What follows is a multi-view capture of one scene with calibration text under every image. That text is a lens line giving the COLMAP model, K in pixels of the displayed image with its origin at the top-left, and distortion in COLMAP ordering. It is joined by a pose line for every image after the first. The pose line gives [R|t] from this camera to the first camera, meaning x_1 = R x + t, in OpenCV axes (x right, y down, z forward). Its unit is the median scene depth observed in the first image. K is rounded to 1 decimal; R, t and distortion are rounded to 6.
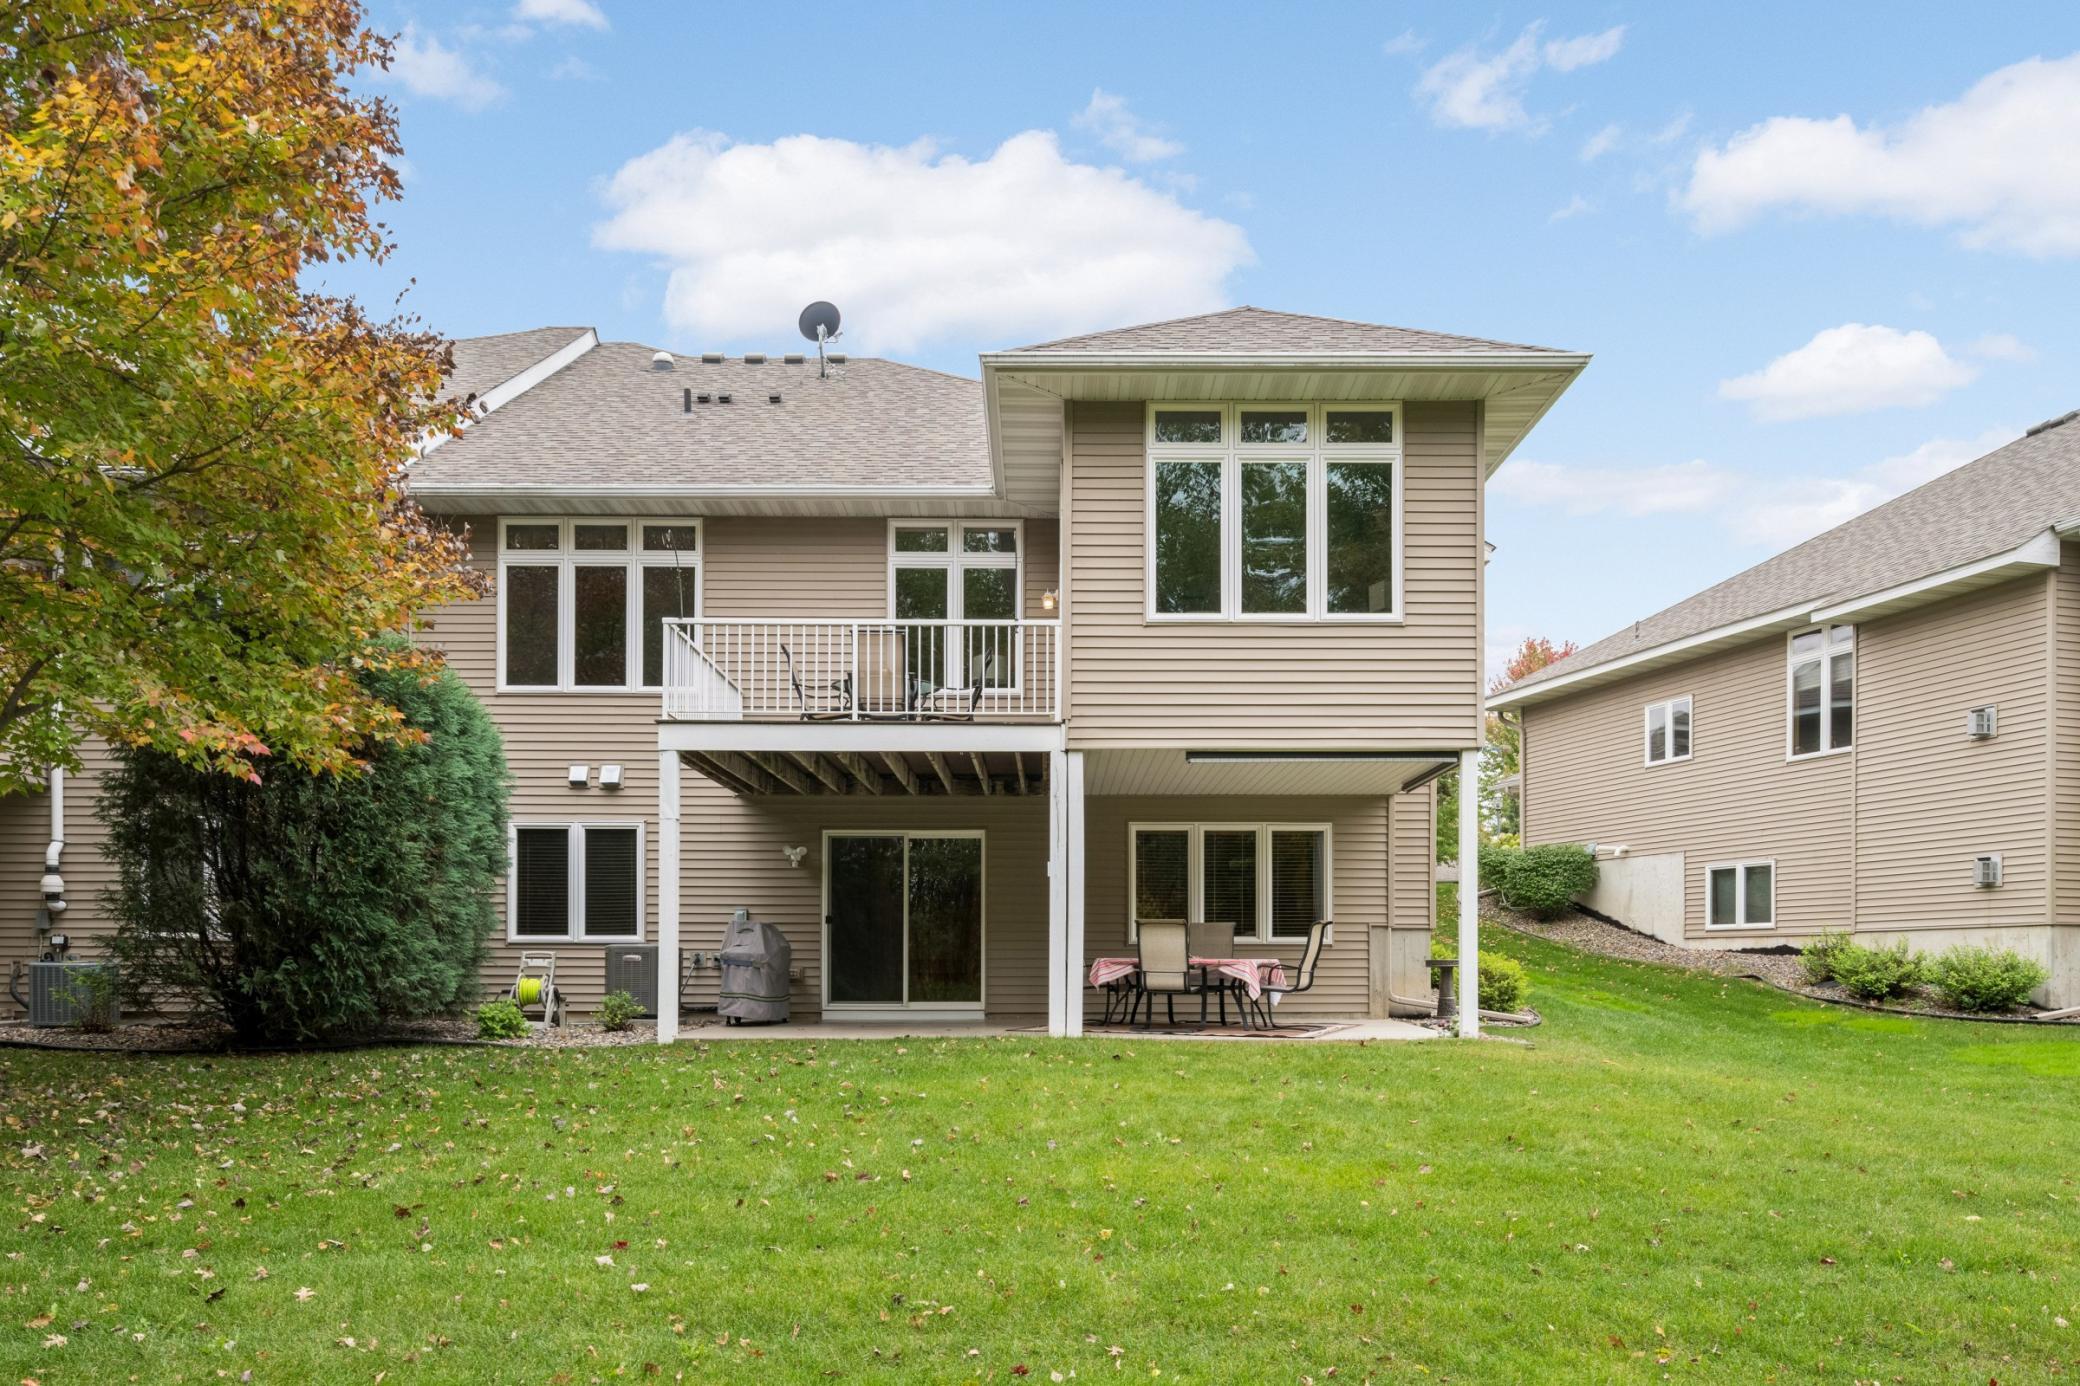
lens RADIAL K [[1269.9, 0, 1039.9], [0, 1269.9, 739.0], [0, 0, 1]] dist [-0.003875, -0.000843]
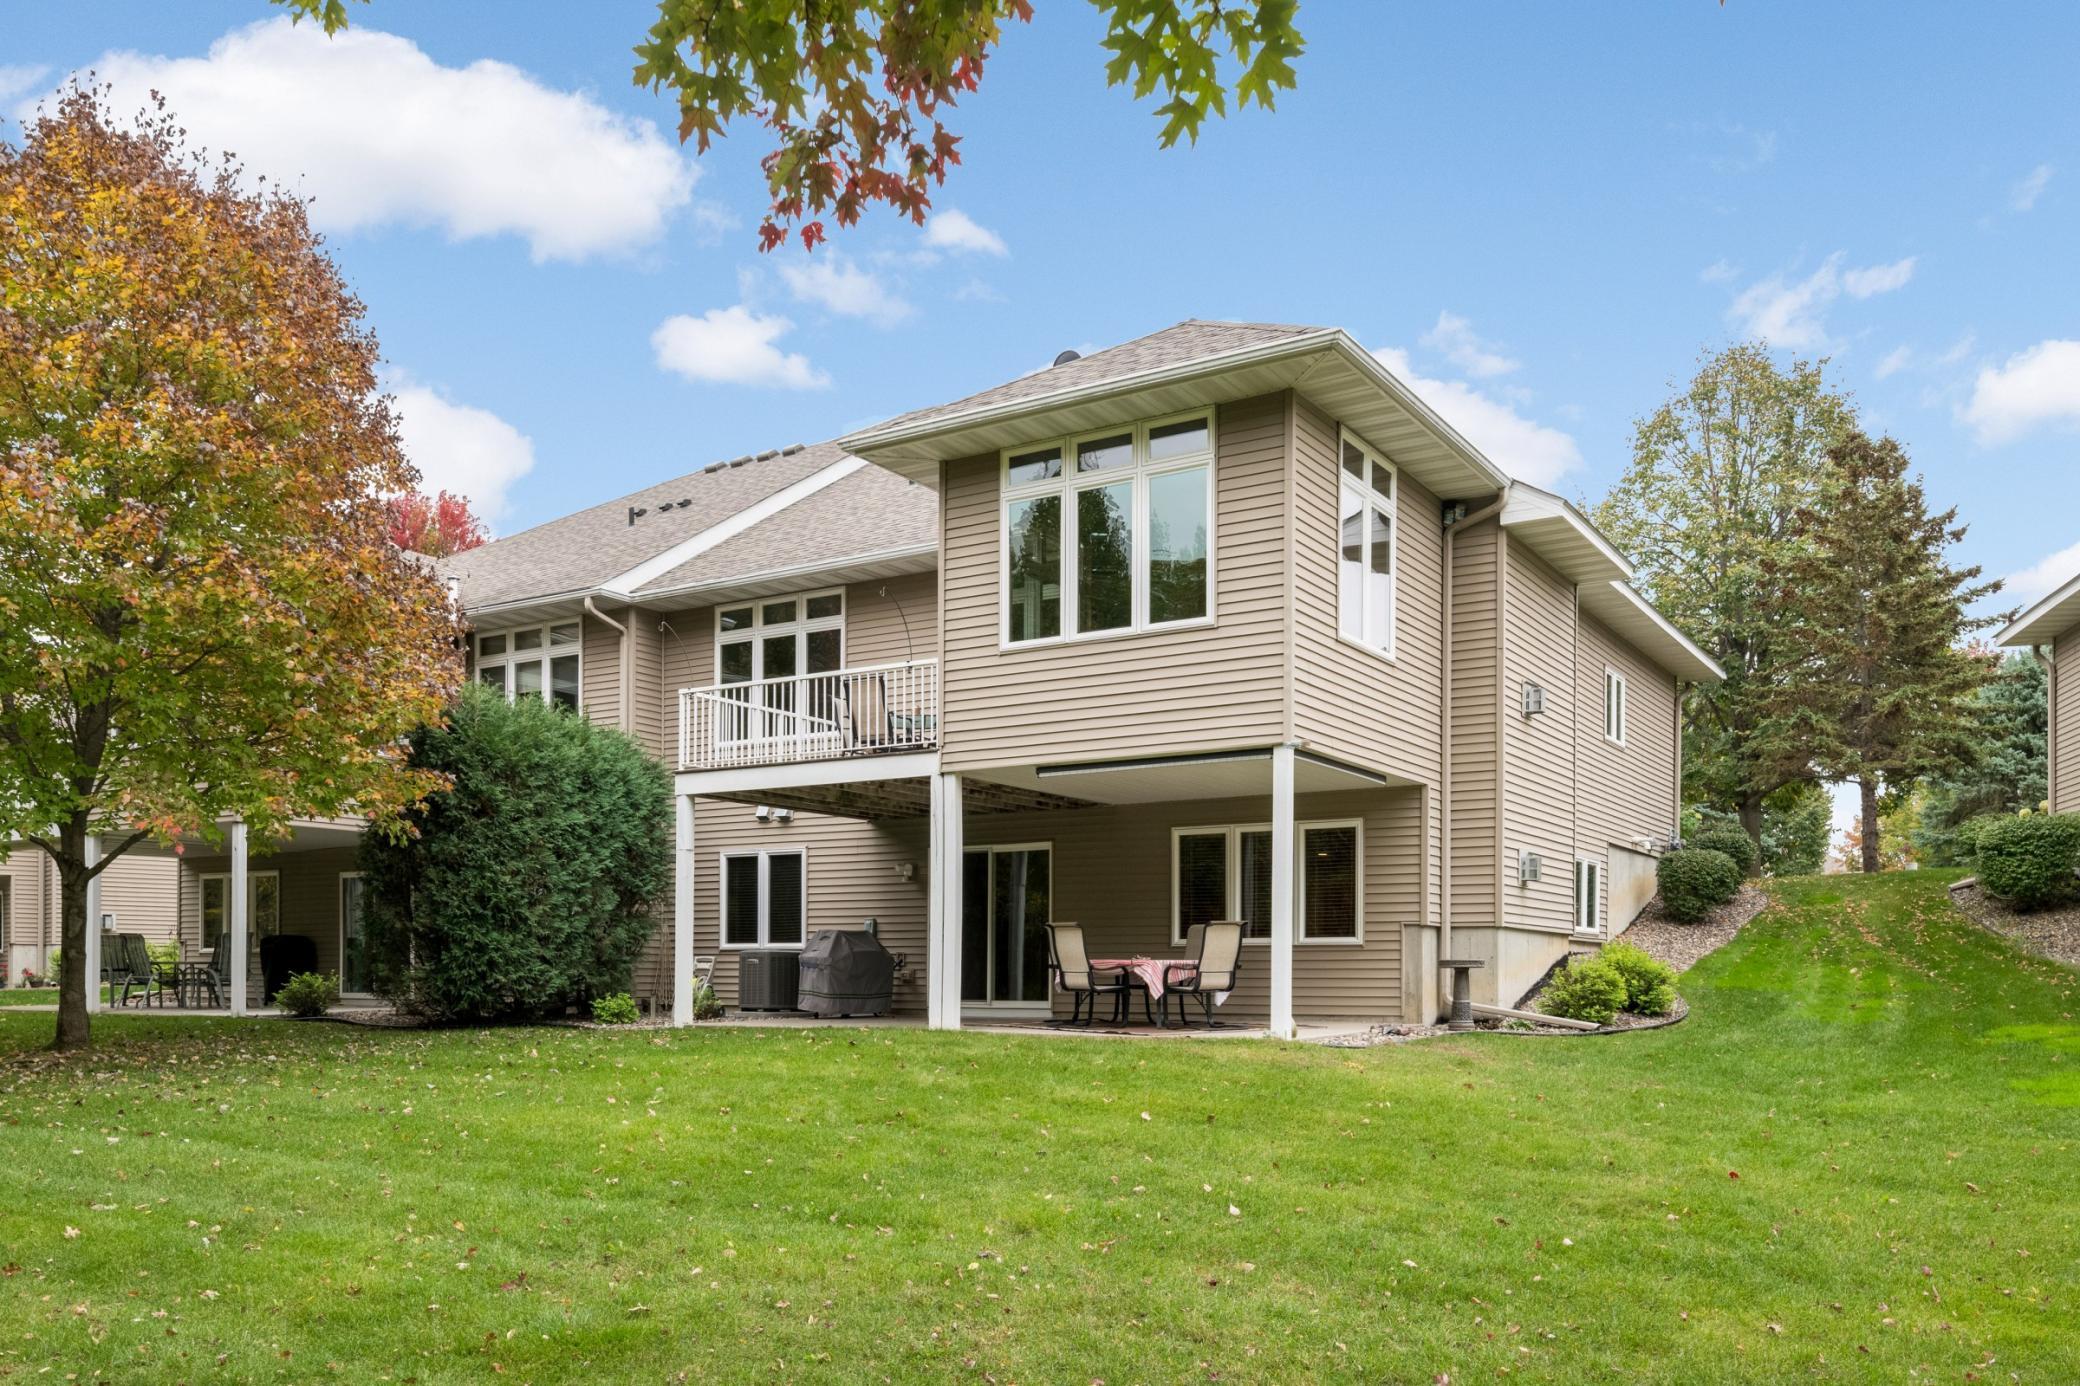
lens RADIAL K [[1294.3, 0, 1040.9], [0, 1294.3, 697.9], [0, 0, 1]] dist [0.001629, 0.001127]
pose [[0.883814, -0.095642, -0.457958, 0.602970], [0.081339, 0.995386, -0.050905, 0.007166], [0.460714, 0.007740, 0.887515, 0.022528]]
